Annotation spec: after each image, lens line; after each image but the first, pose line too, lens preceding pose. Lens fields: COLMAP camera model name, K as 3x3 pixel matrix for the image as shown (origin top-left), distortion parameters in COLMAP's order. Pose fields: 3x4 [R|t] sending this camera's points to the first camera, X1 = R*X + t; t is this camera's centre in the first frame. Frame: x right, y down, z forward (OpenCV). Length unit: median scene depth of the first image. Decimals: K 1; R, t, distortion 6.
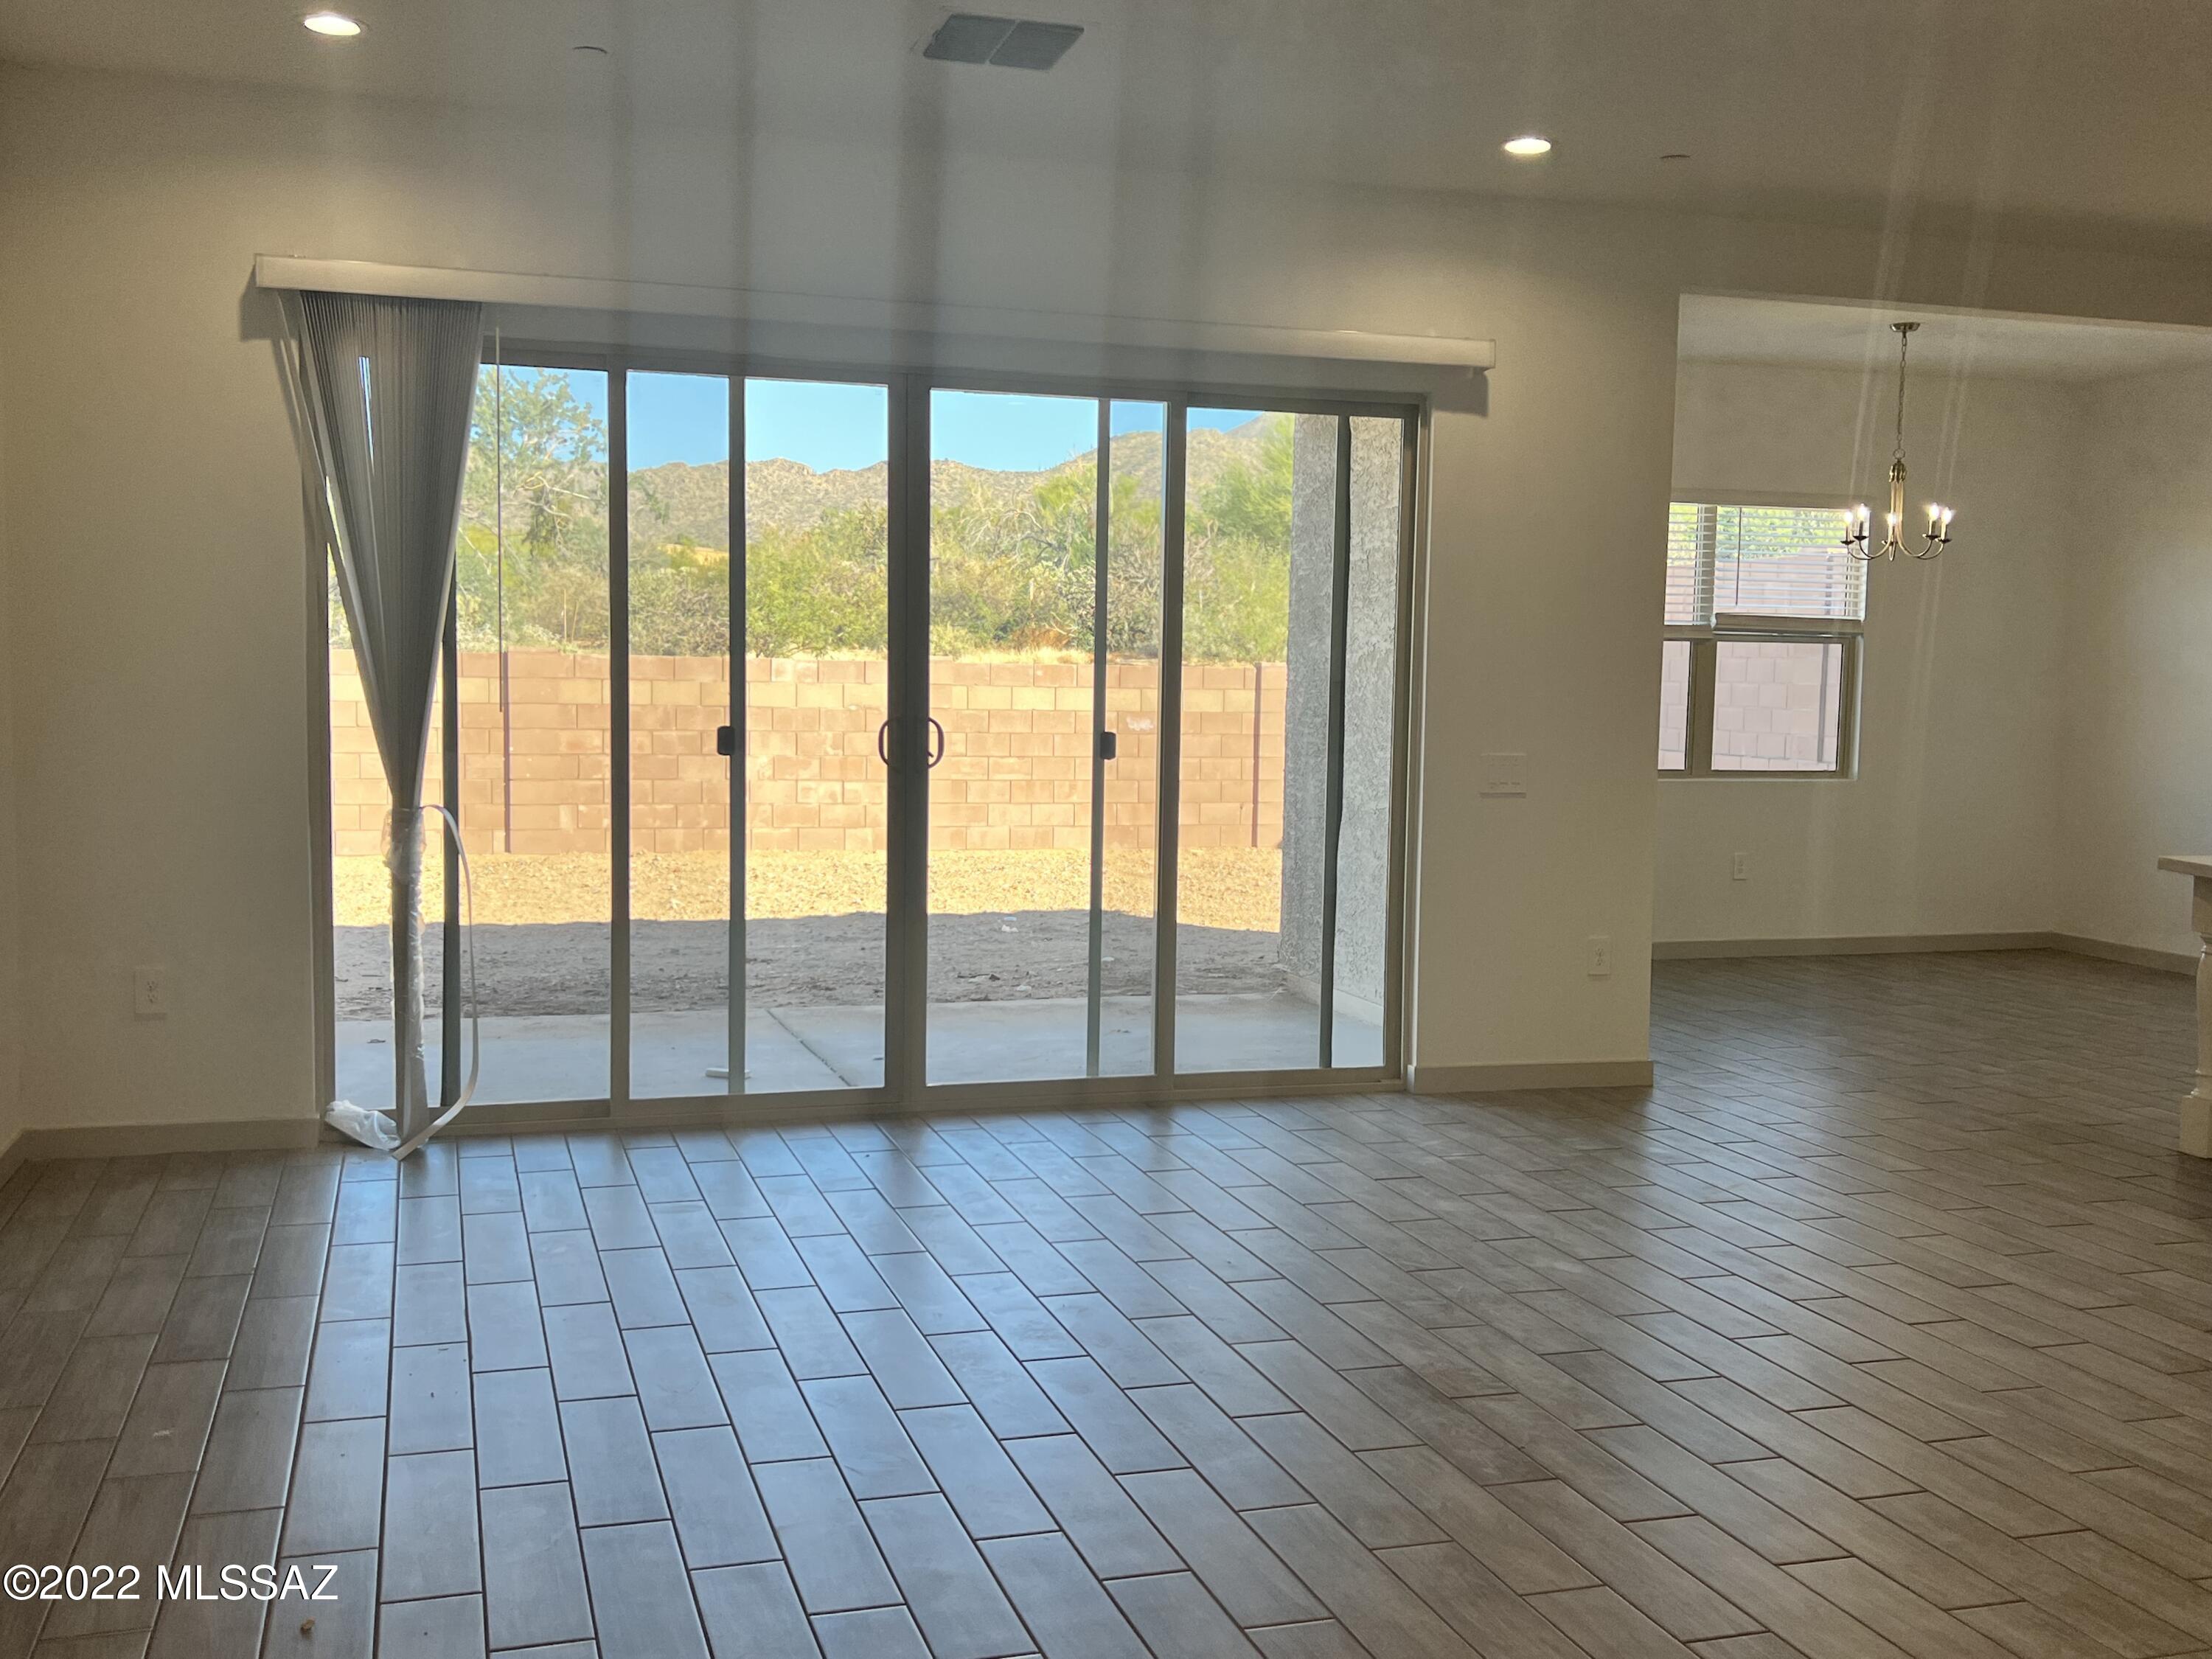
lens RADIAL K [[2190.8, 0, 1130.3], [0, 2190.8, 845.4], [0, 0, 1]] dist [0.036534, 0.000000]
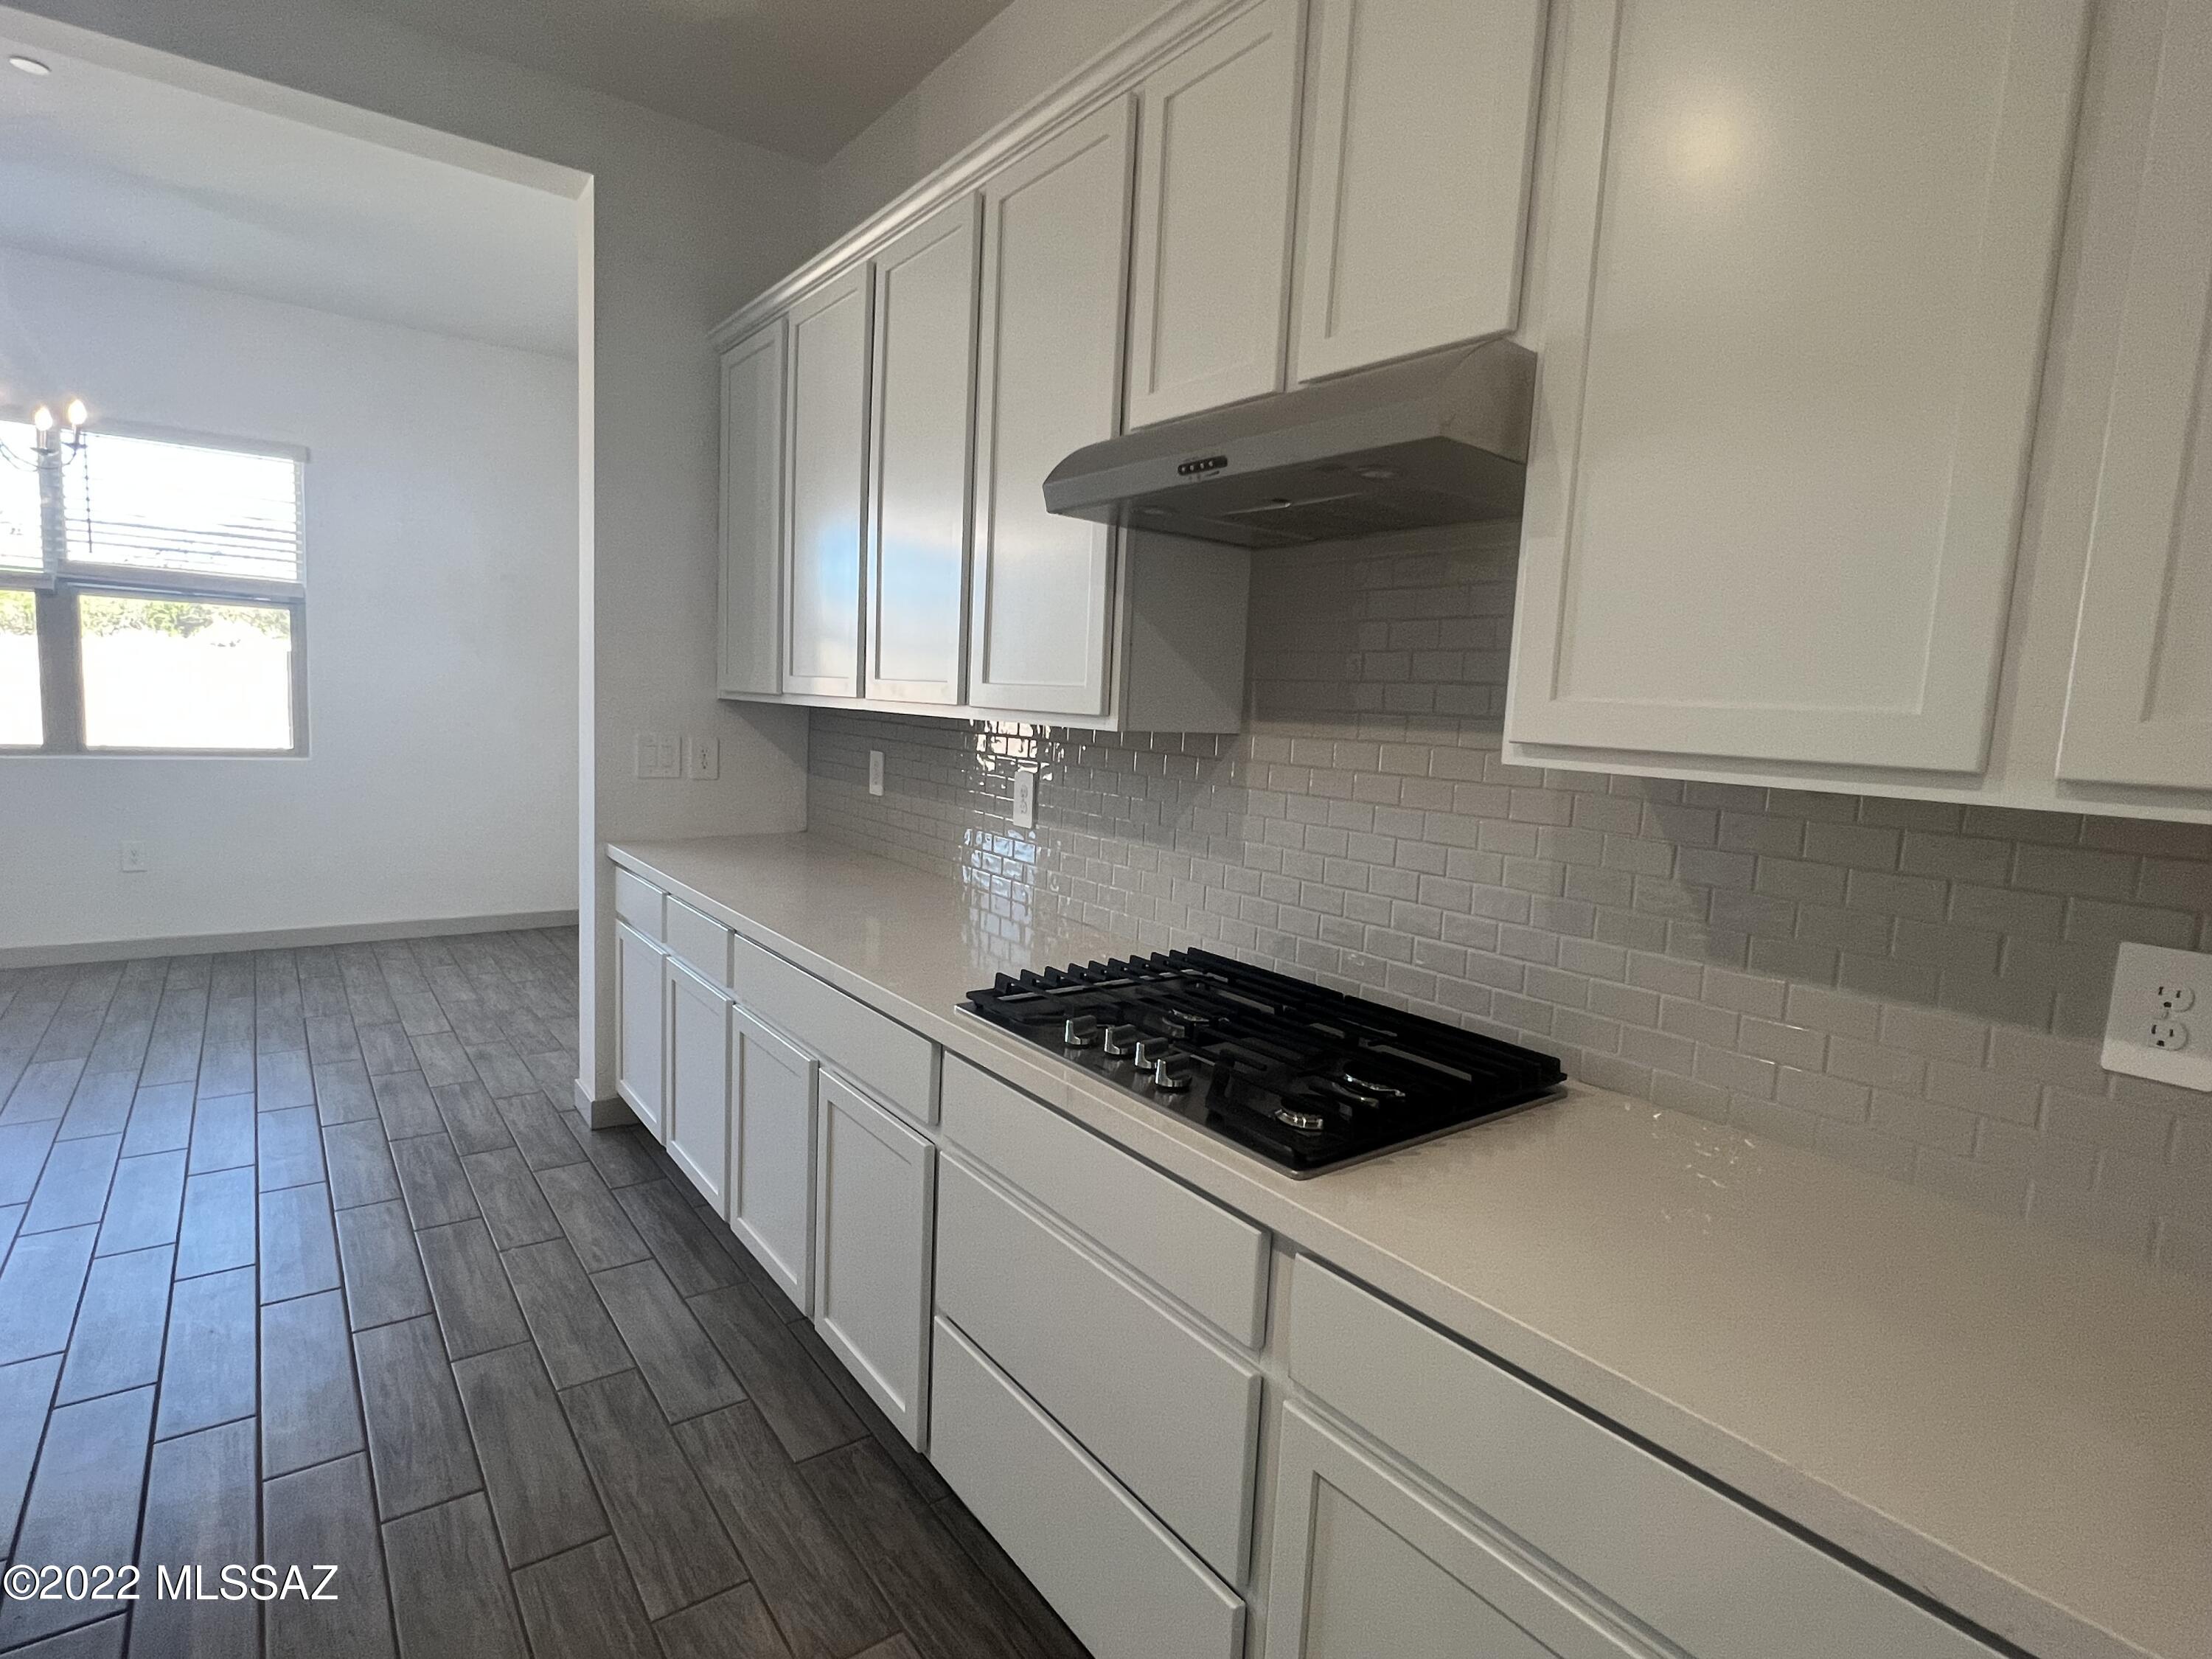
lens RADIAL K [[1130.2, 0, 1107.5], [0, 1130.2, 836.9], [0, 0, 1]] dist [-0.007755, 0.002795]
pose [[0.943971, -0.012713, 0.329784, 0.745711], [-0.005859, 0.998455, 0.055260, -0.037917], [-0.329977, -0.054096, 0.942438, 0.676402]]
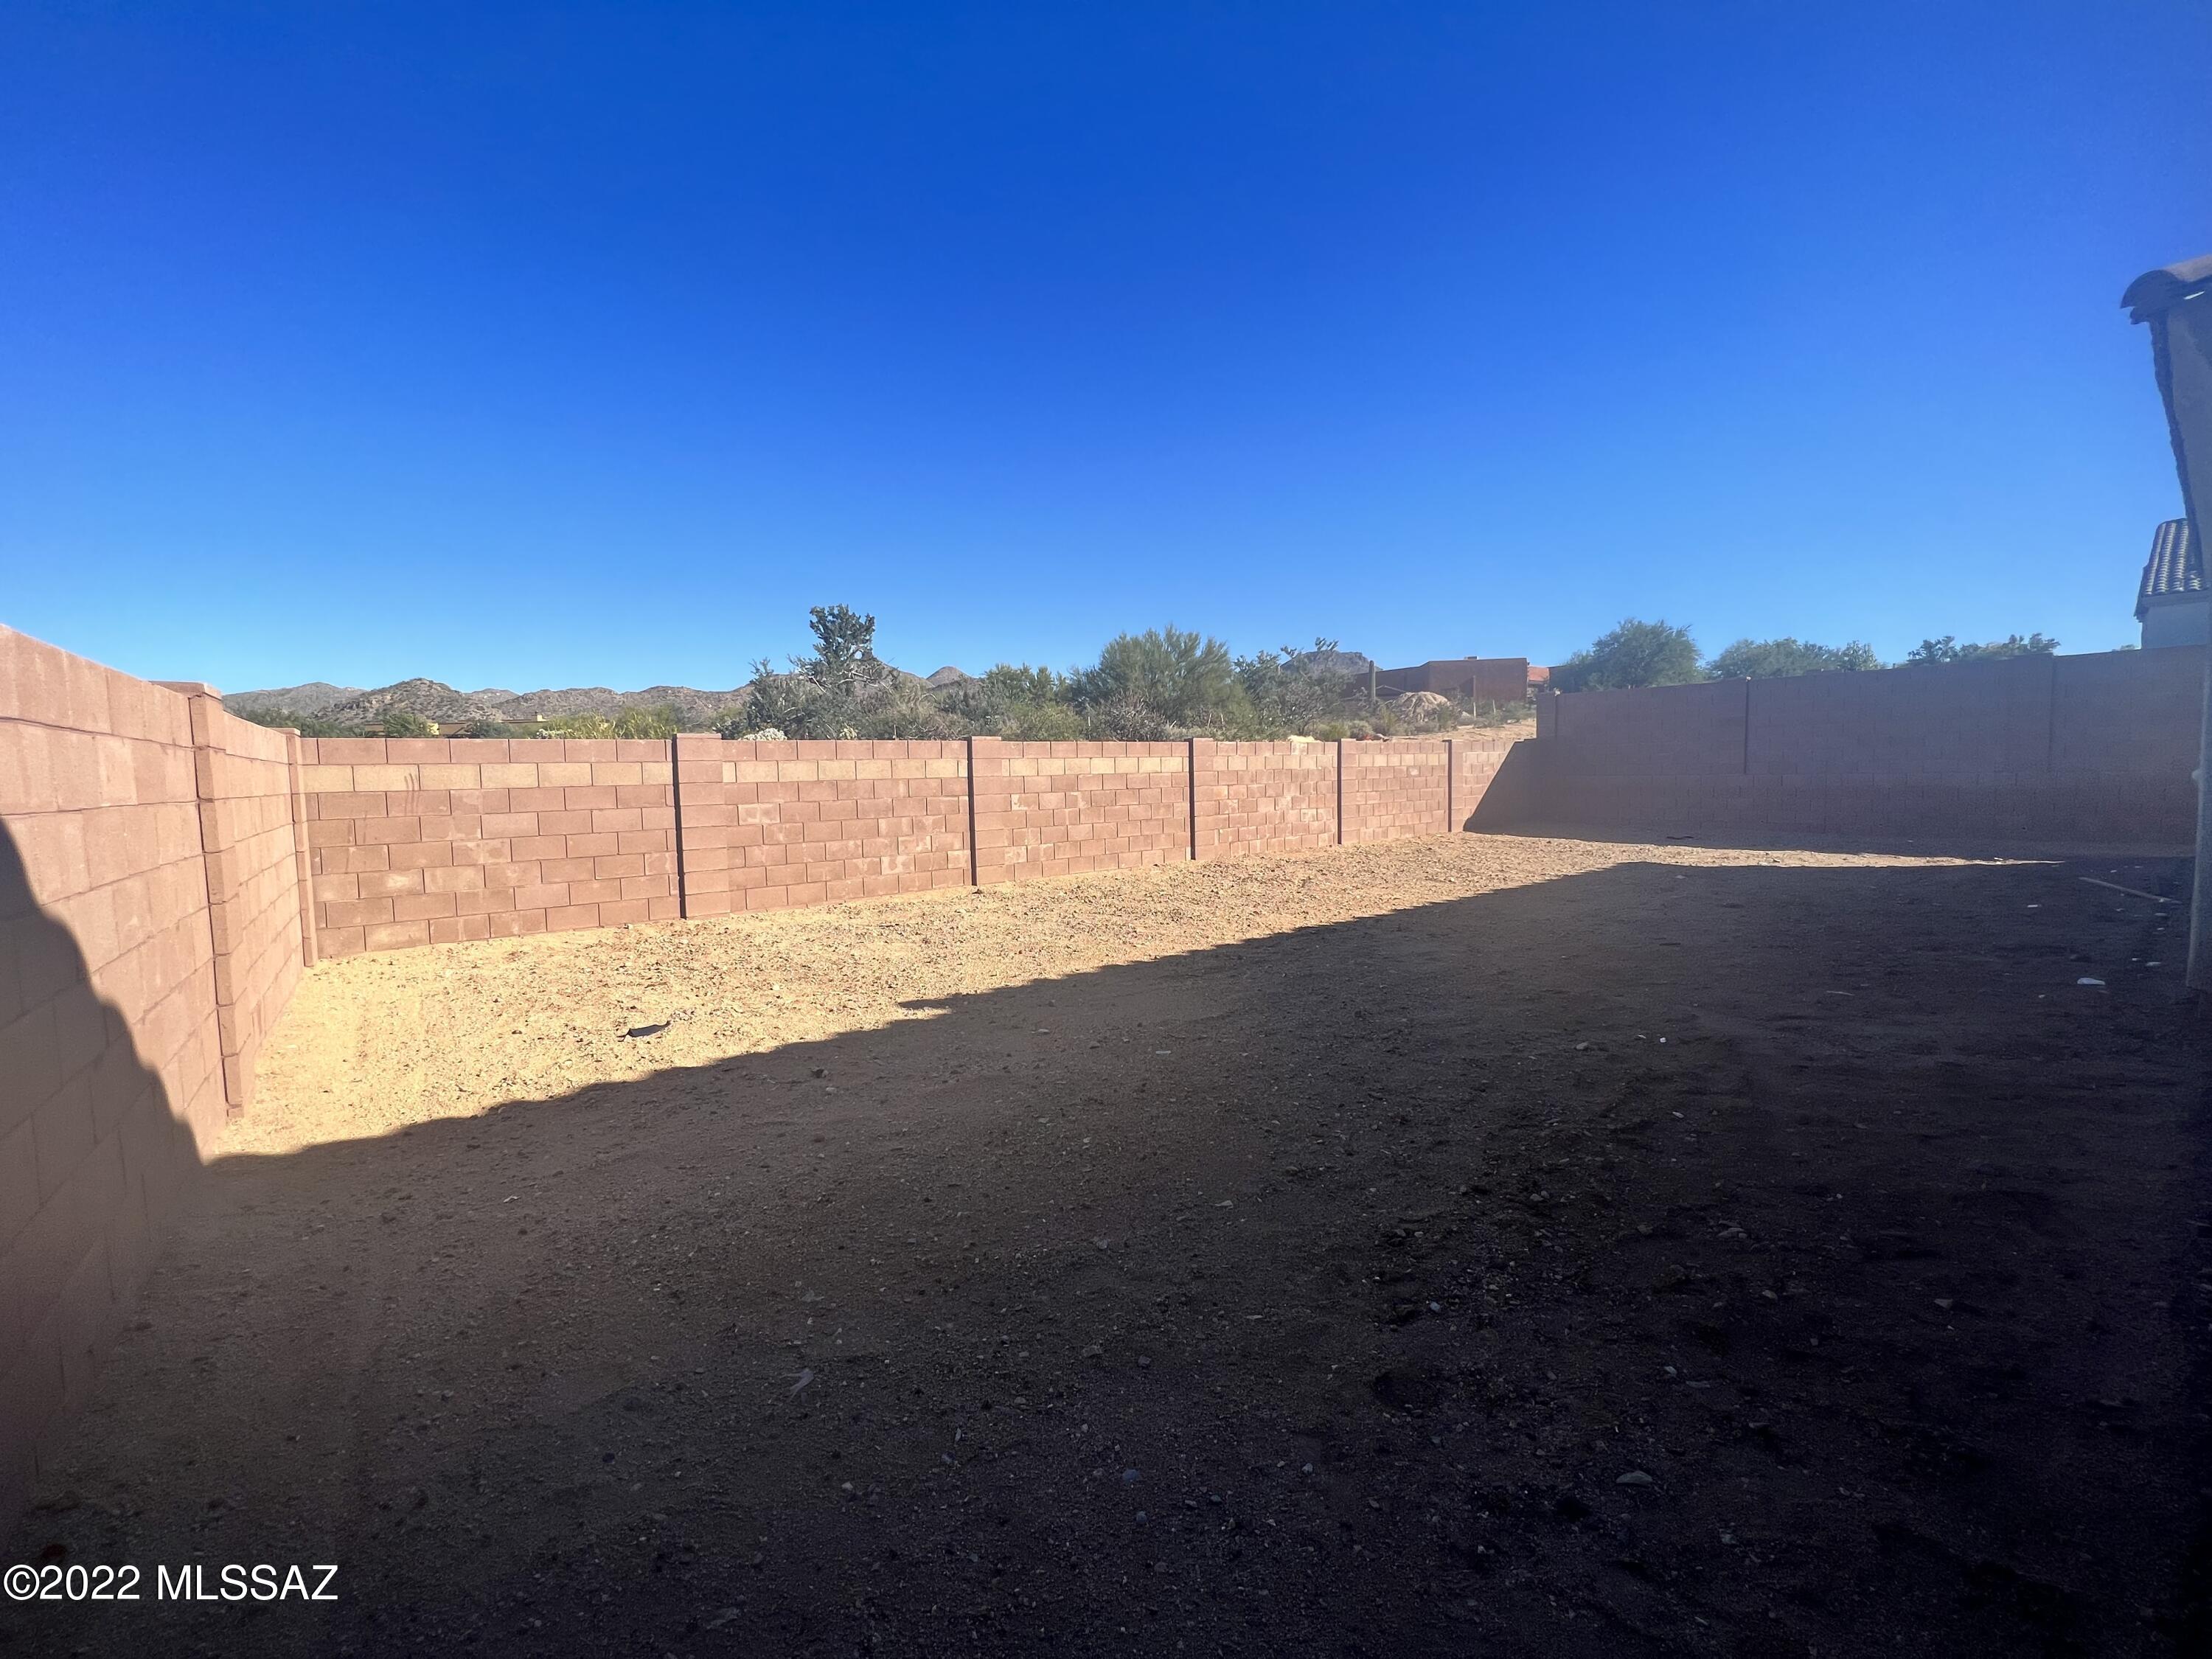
lens RADIAL K [[884.1, 0, 1100.0], [0, 884.1, 831.7], [0, 0, 1]] dist [-0.000927, 0.000038]
pose [[0.936985, -0.062761, 0.343687, -1.358131], [0.066357, 0.997795, 0.001299, -0.055259], [-0.343011, 0.021589, 0.939083, 0.889582]]
